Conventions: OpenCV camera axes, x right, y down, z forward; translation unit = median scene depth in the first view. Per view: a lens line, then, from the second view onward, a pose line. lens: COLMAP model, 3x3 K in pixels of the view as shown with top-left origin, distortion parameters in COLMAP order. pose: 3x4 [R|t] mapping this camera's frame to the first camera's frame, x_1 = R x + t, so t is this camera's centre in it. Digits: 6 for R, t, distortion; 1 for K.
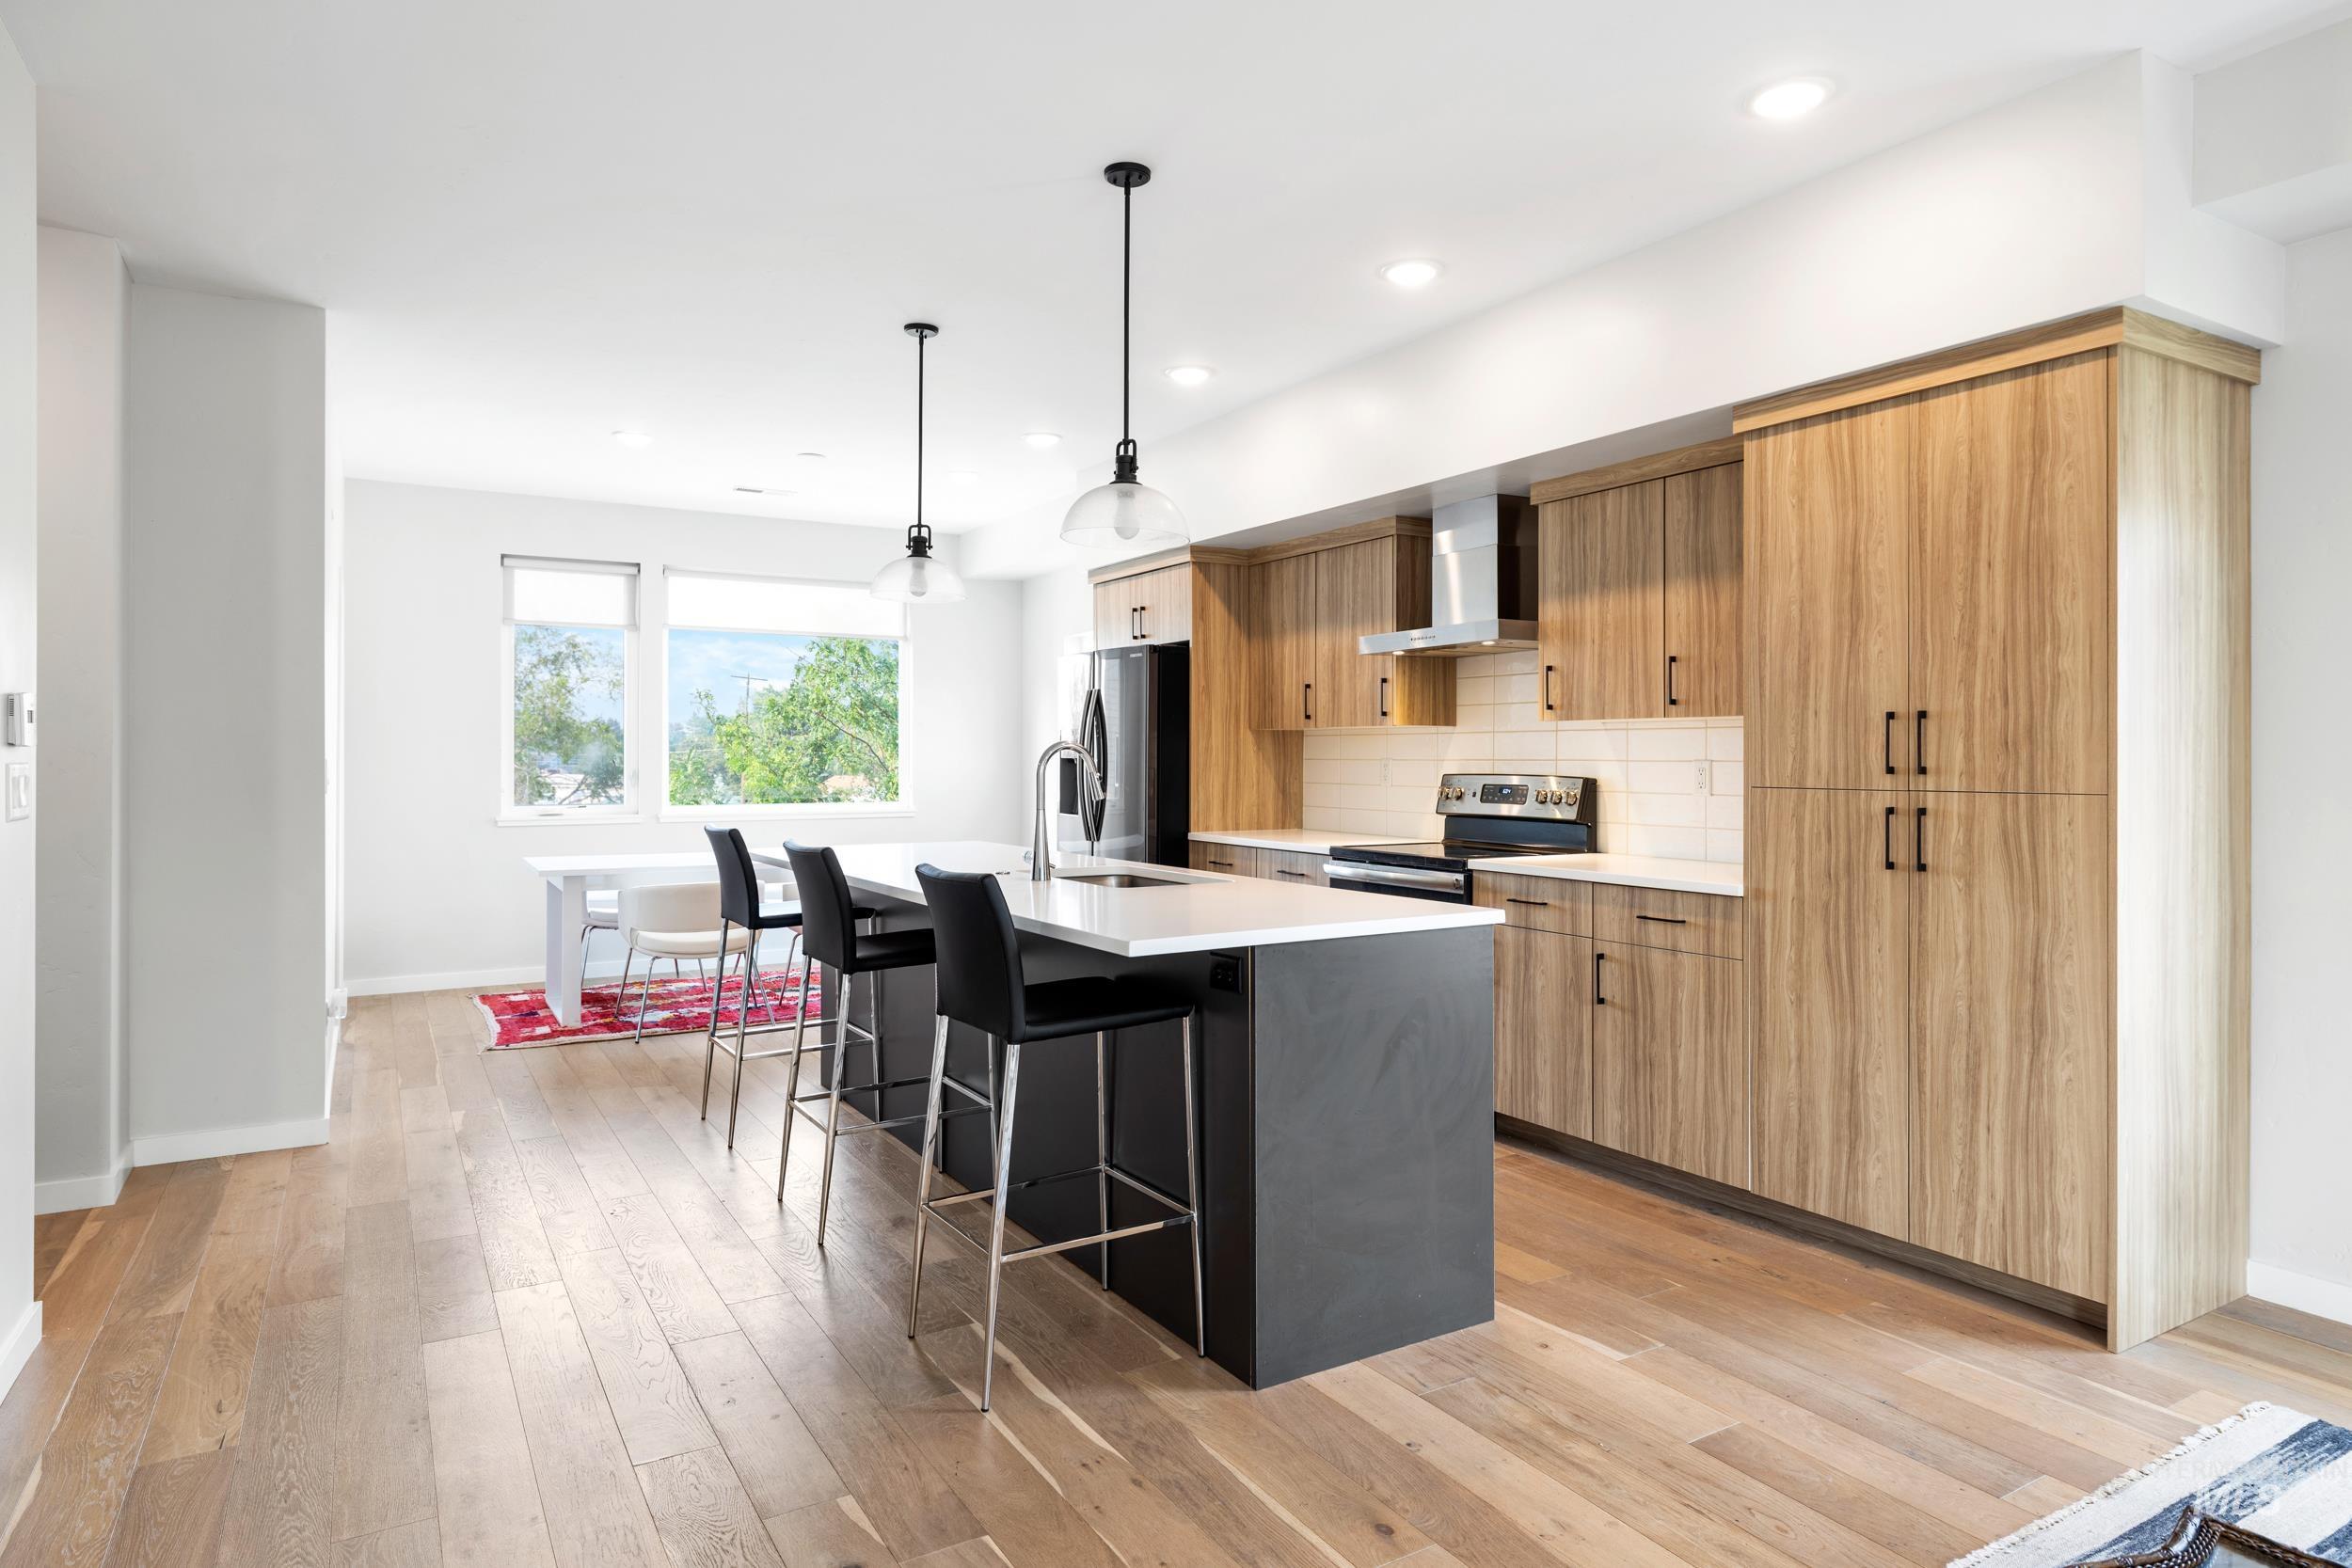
lens RADIAL K [[1335.6, 0, 1183.5], [0, 1335.6, 761.2], [0, 0, 1]] dist [-0.001596, 0.002640]
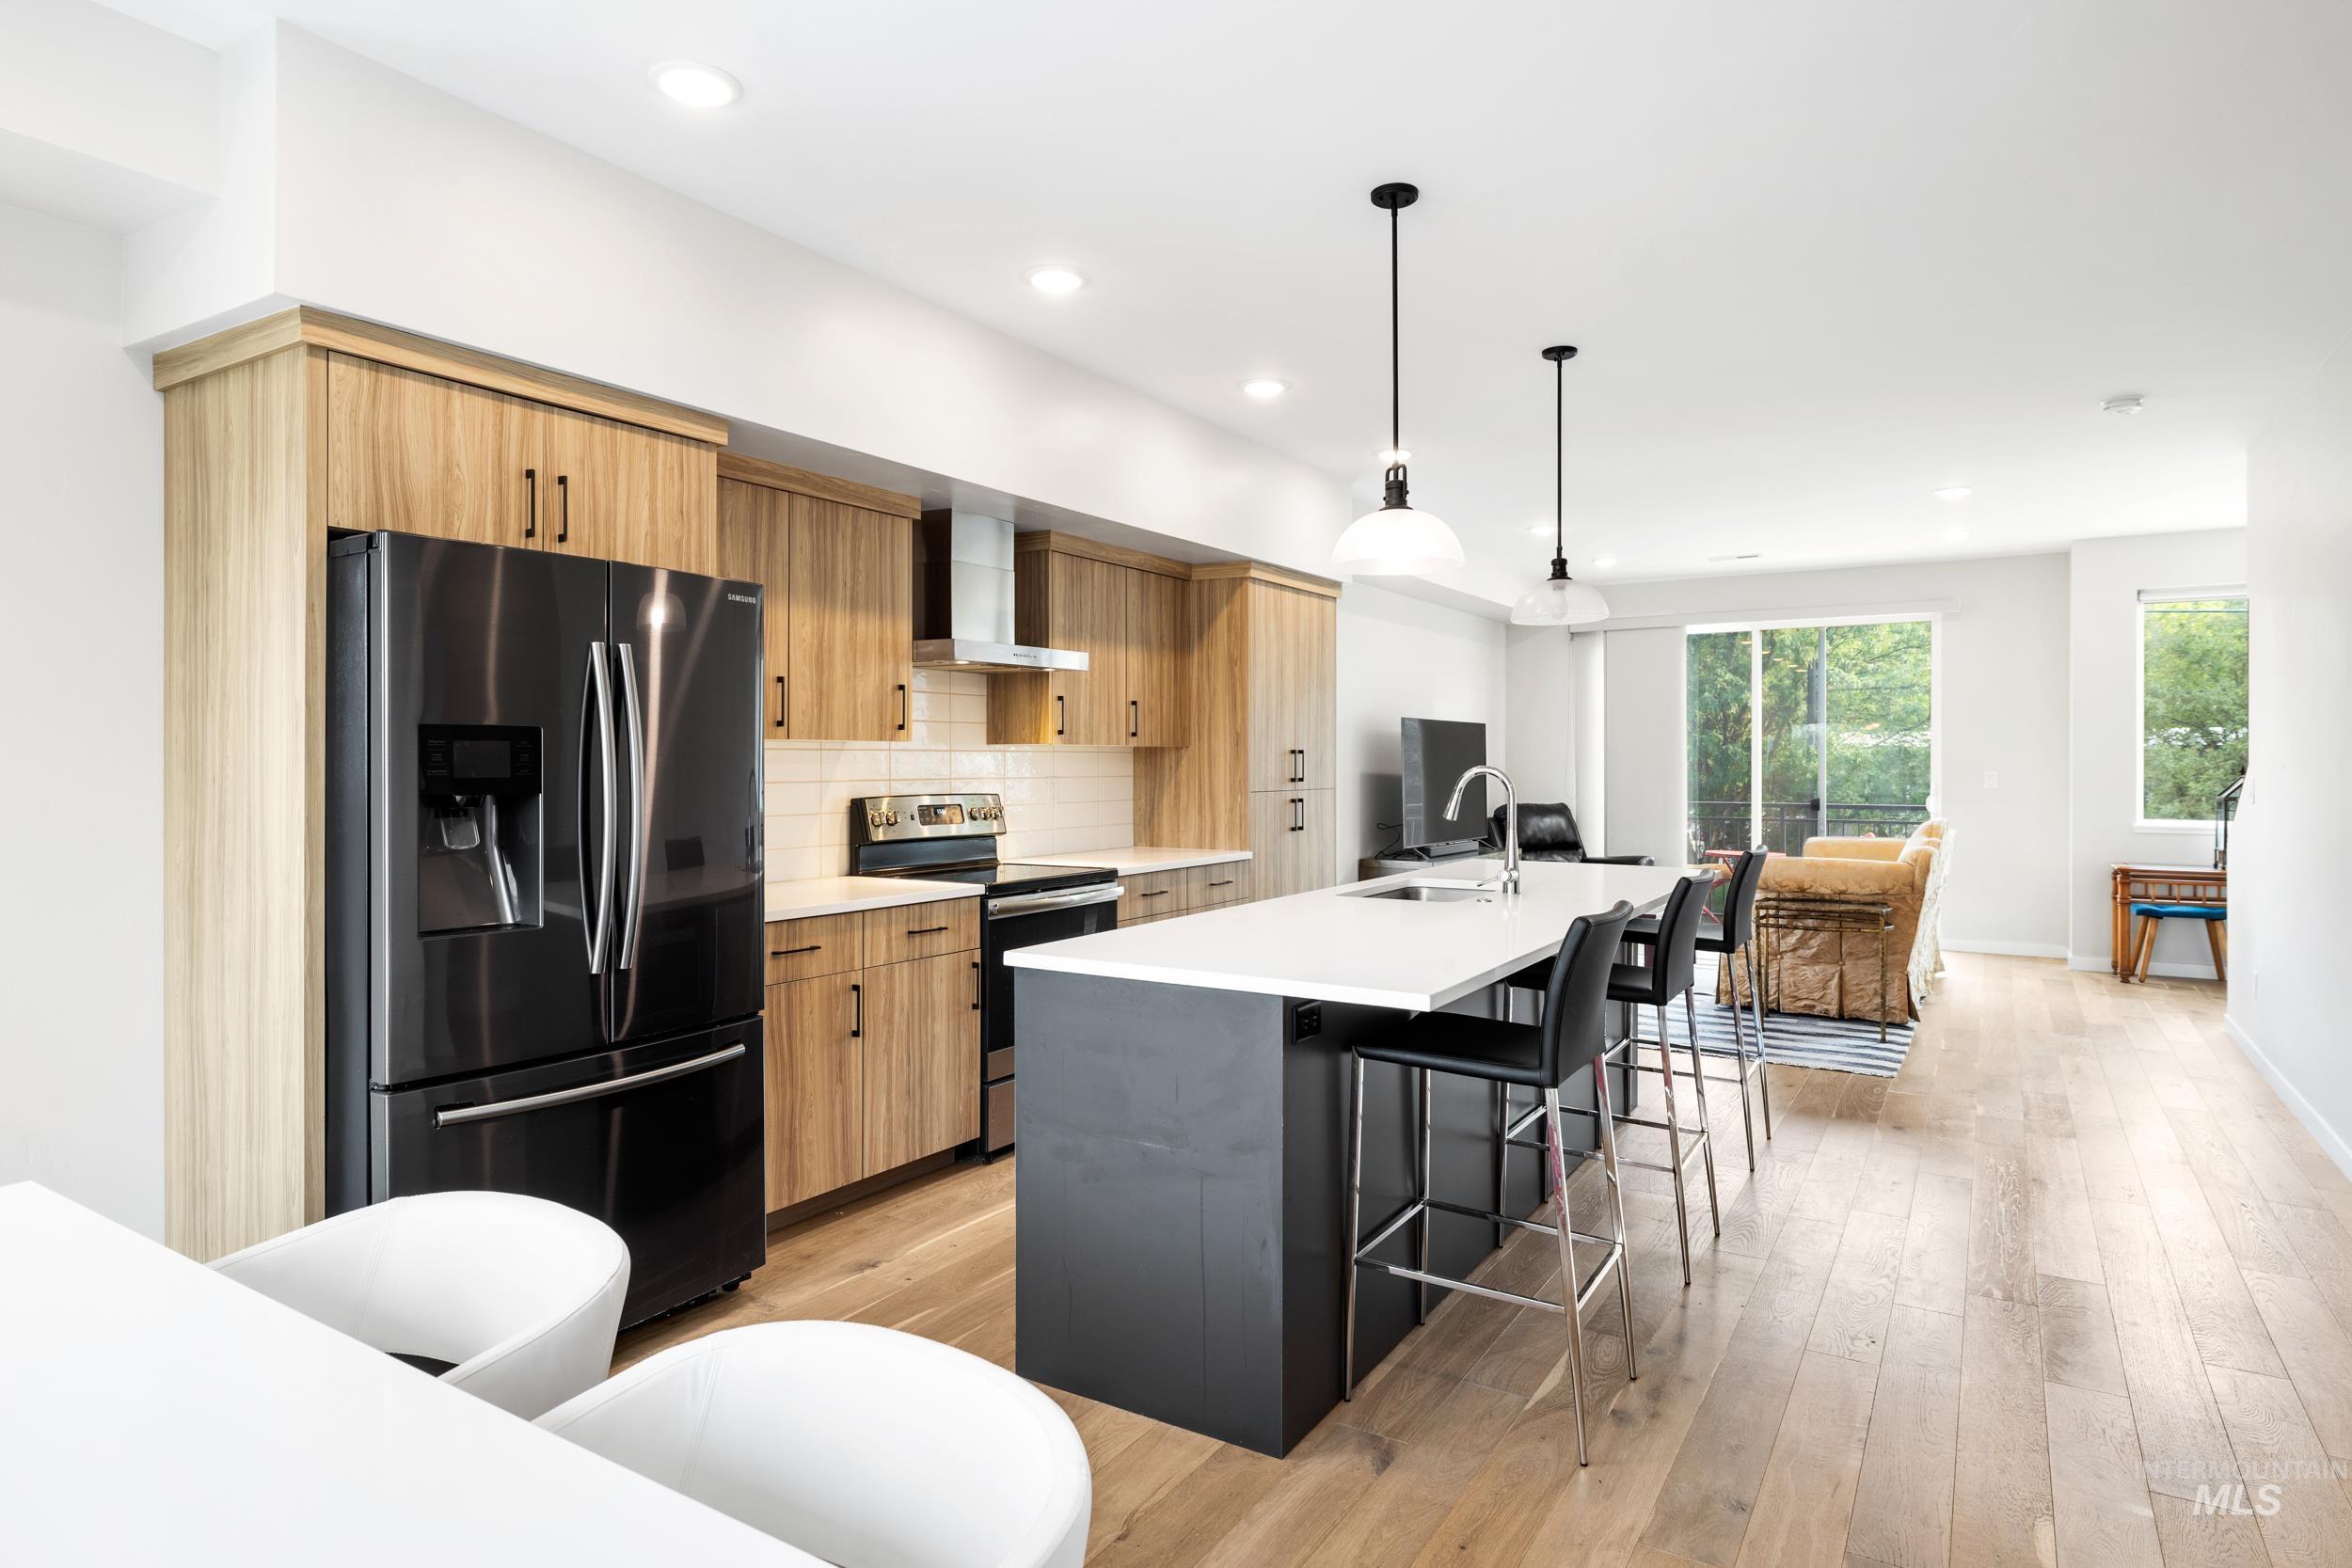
lens RADIAL K [[1335.6, 0, 1197.5], [0, 1335.6, 766.2], [0, 0, 1]] dist [-0.001596, 0.002640]
pose [[-0.465546, -0.007718, 0.884990, -0.854737], [0.000641, 0.999959, 0.009058, -0.023208], [-0.885024, 0.004784, -0.465521, 1.541466]]
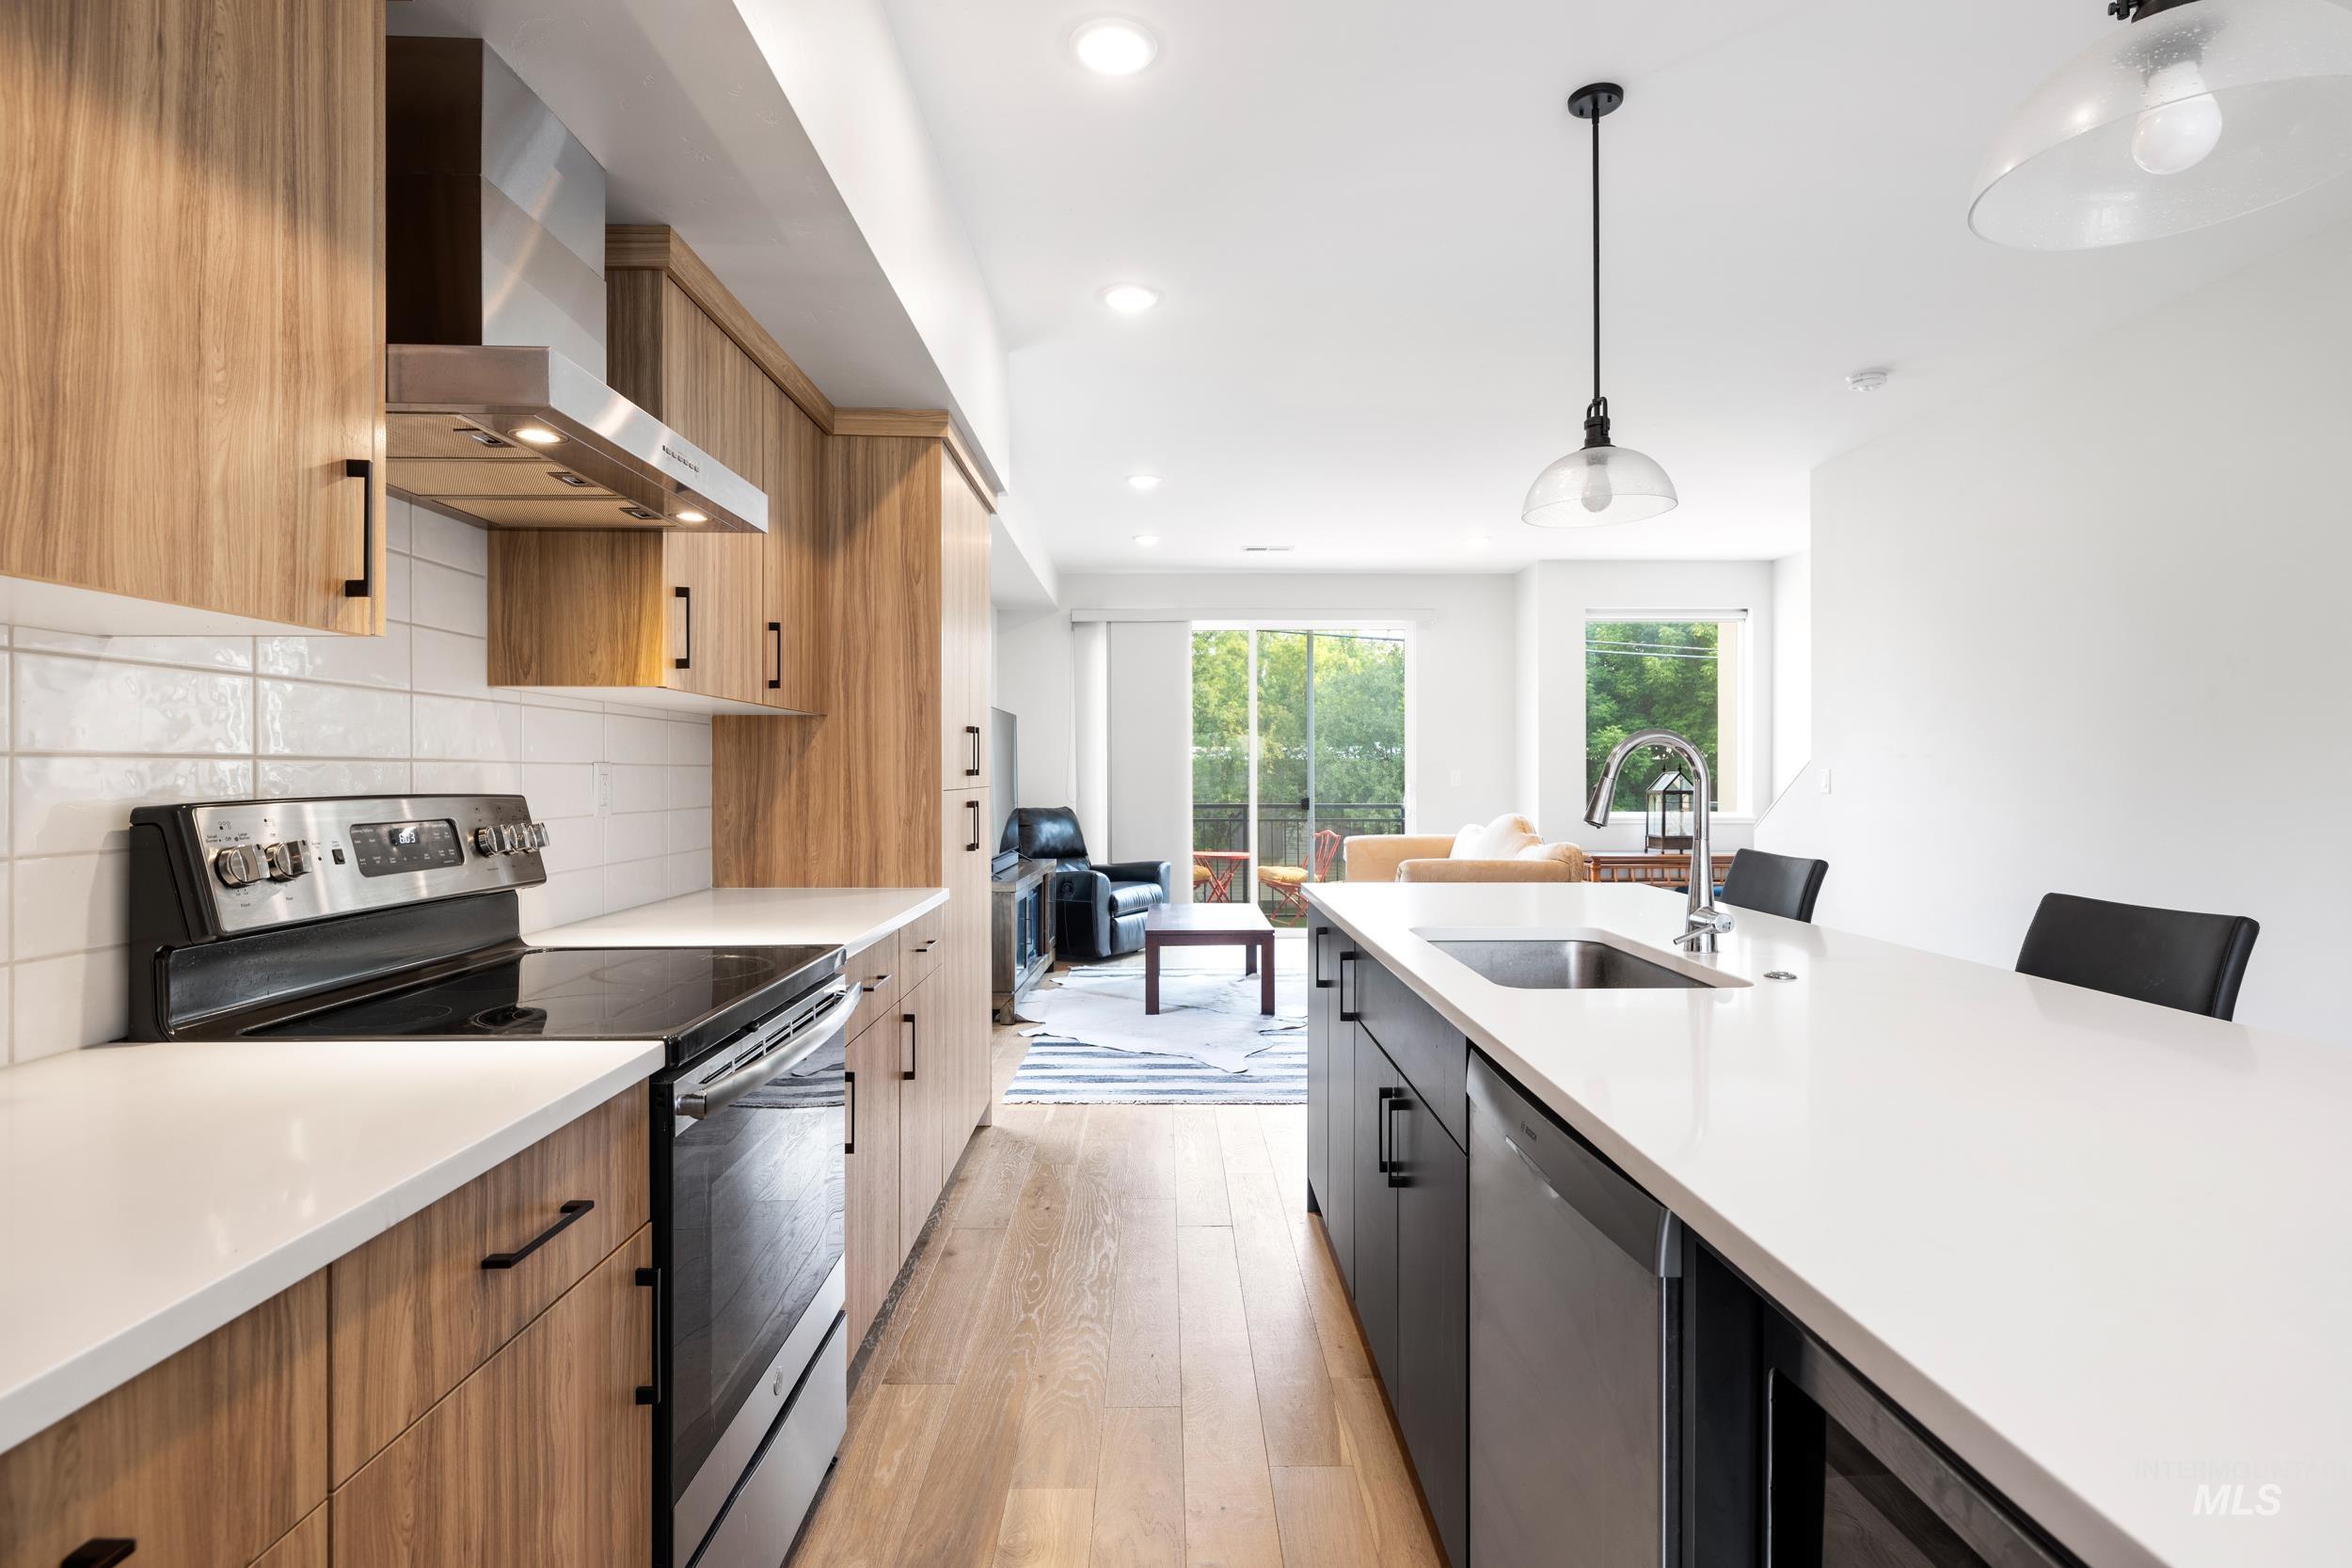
lens RADIAL K [[1171.0, 0, 1190.9], [0, 1171.0, 781.7], [0, 0, 1]] dist [-0.009254, 0.002387]
pose [[-0.868412, -0.007902, 0.495781, -0.152476], [-0.002719, 0.999934, 0.011175, 0.002078], [-0.495836, 0.008356, -0.868376, 1.414427]]
